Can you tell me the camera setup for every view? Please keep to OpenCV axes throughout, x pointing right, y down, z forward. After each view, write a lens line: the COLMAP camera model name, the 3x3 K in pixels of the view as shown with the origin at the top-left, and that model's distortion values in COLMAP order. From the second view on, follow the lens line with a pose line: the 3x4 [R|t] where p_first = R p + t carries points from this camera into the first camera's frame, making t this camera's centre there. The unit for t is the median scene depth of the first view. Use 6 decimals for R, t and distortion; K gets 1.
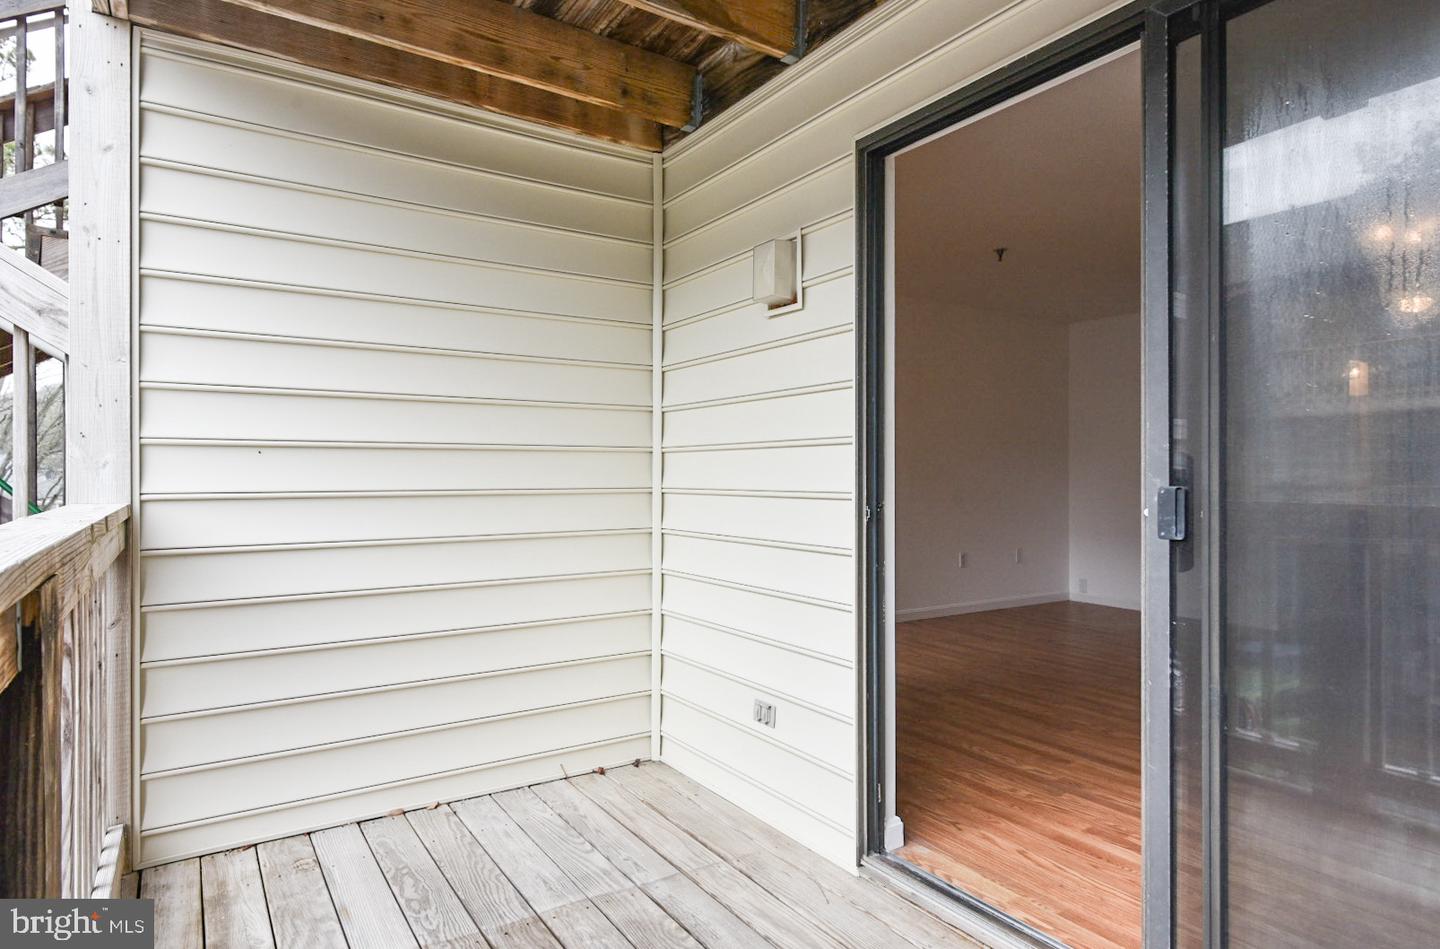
lens RADIAL K [[819.8, 0, 713.3], [0, 819.8, 472.6], [0, 0, 1]] dist [0.005628, -0.001160]
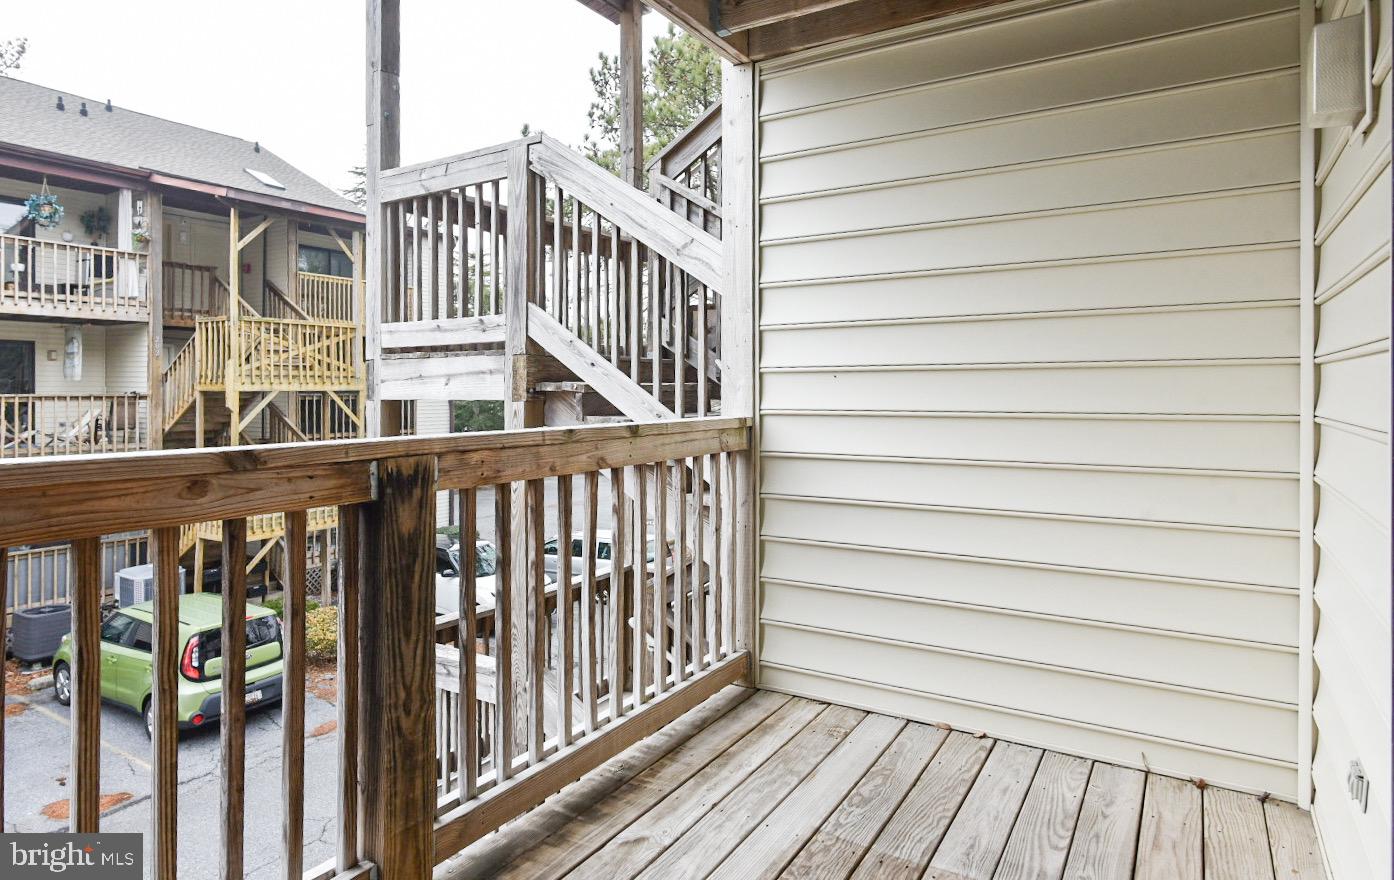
lens RADIAL K [[820.0, 0, 676.8], [0, 820.0, 394.0], [0, 0, 1]] dist [0.003145, 0.001760]
pose [[0.422377, 0.000772, -0.906420, 0.428889], [0.002938, 0.999993, 0.002221, -0.003132], [0.906416, -0.003602, 0.422372, 0.289045]]
